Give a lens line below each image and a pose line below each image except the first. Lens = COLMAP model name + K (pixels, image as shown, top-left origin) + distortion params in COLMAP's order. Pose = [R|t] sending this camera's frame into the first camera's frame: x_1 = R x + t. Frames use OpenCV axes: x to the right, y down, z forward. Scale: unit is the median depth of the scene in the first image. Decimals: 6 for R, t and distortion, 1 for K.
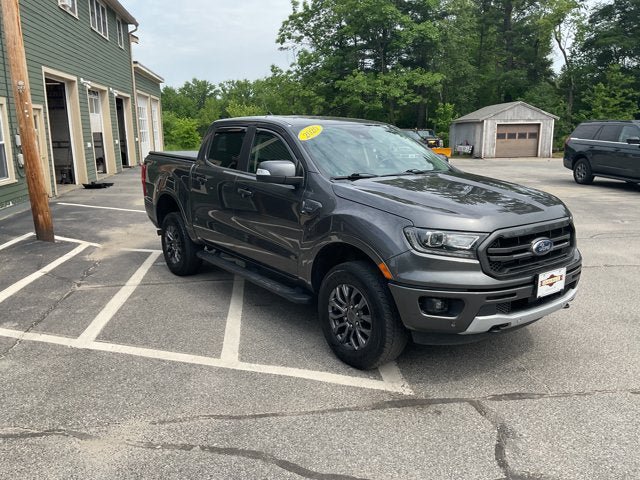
lens RADIAL K [[529.0, 0, 316.9], [0, 529.0, 238.8], [0, 0, 1]] dist [0.087463, -0.164791]
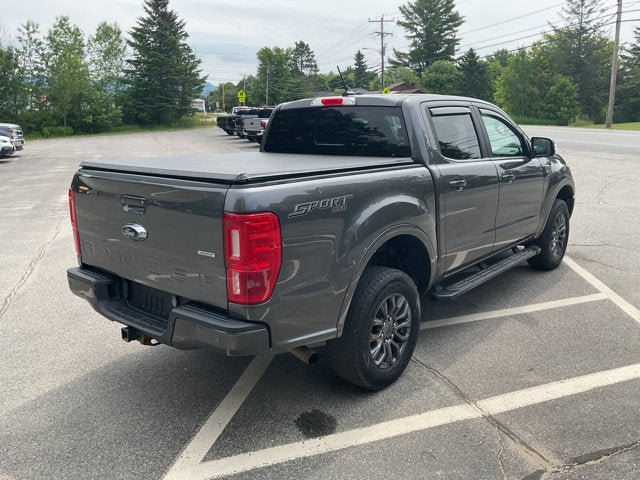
lens RADIAL K [[532.9, 0, 316.9], [0, 532.9, 239.4], [0, 0, 1]] dist [0.050650, -0.099466]
pose [[-0.225634, -0.209734, 0.951368, -0.354442], [0.211338, 0.942759, 0.257958, -0.108566], [-0.951013, 0.259264, -0.168393, 0.546206]]
